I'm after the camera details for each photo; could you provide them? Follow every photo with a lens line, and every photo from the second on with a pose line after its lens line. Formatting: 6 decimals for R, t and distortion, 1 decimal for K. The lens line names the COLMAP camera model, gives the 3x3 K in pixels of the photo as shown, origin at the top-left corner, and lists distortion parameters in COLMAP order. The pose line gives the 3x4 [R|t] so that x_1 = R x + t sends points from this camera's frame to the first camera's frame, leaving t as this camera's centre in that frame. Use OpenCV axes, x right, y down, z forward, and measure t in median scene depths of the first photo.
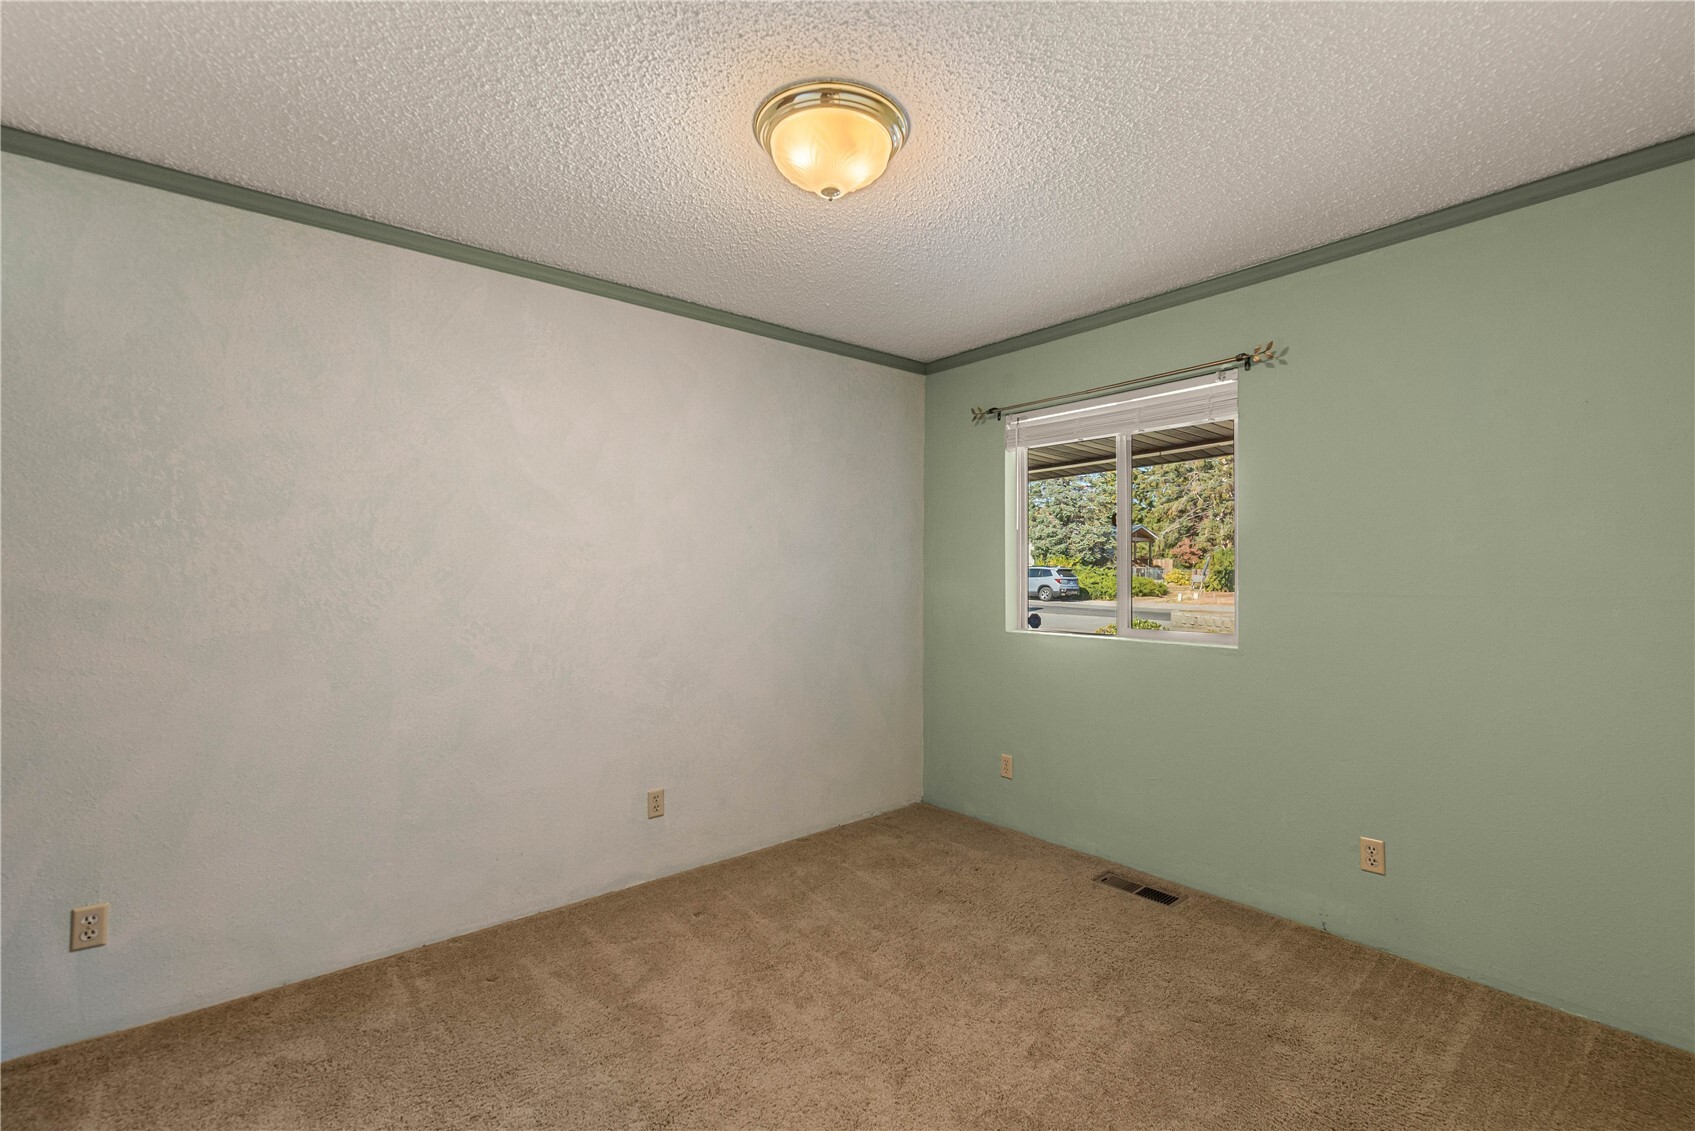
lens RADIAL K [[739.7, 0, 849.3], [0, 739.7, 566.7], [0, 0, 1]] dist [0.001979, 0.000410]
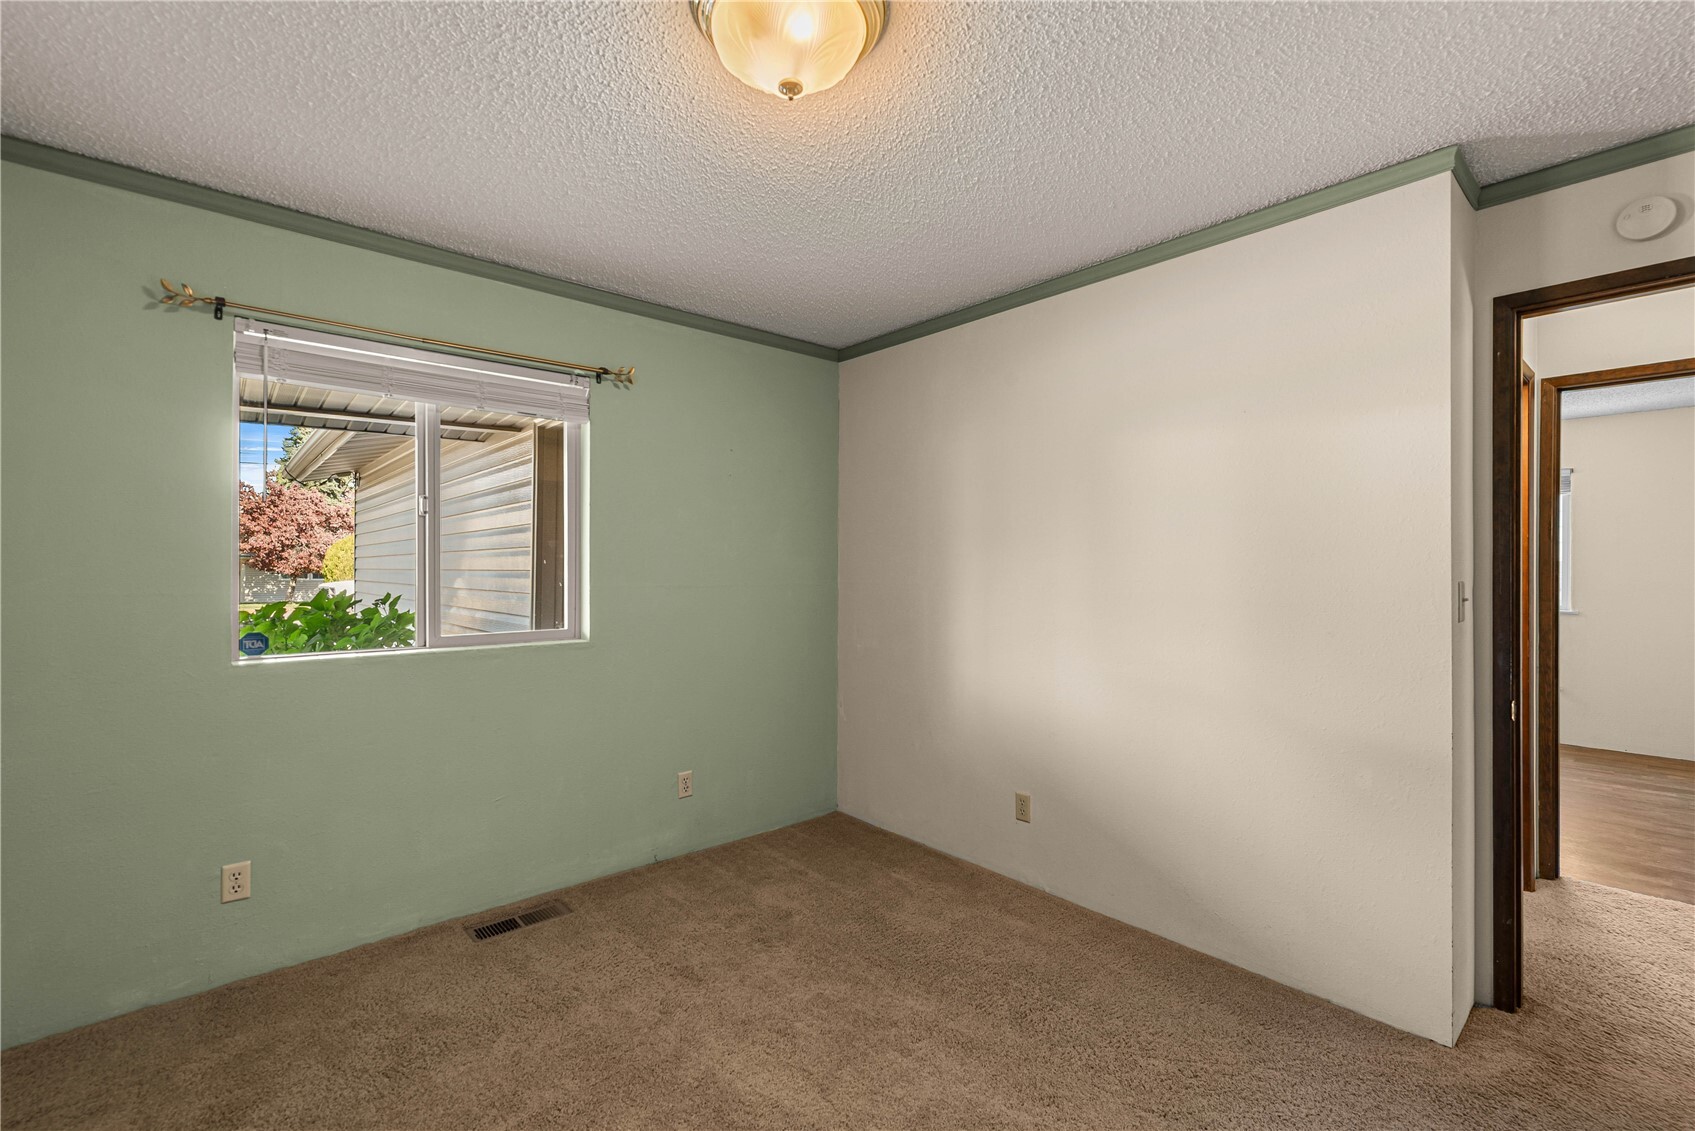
lens RADIAL K [[739.7, 0, 849.2], [0, 739.7, 570.6], [0, 0, 1]] dist [0.001979, 0.000410]
pose [[-0.017594, 0.001527, 0.999844, -0.551076], [-0.006132, 0.999980, -0.001635, 0.007634], [-0.999826, -0.006160, -0.017585, 0.652778]]
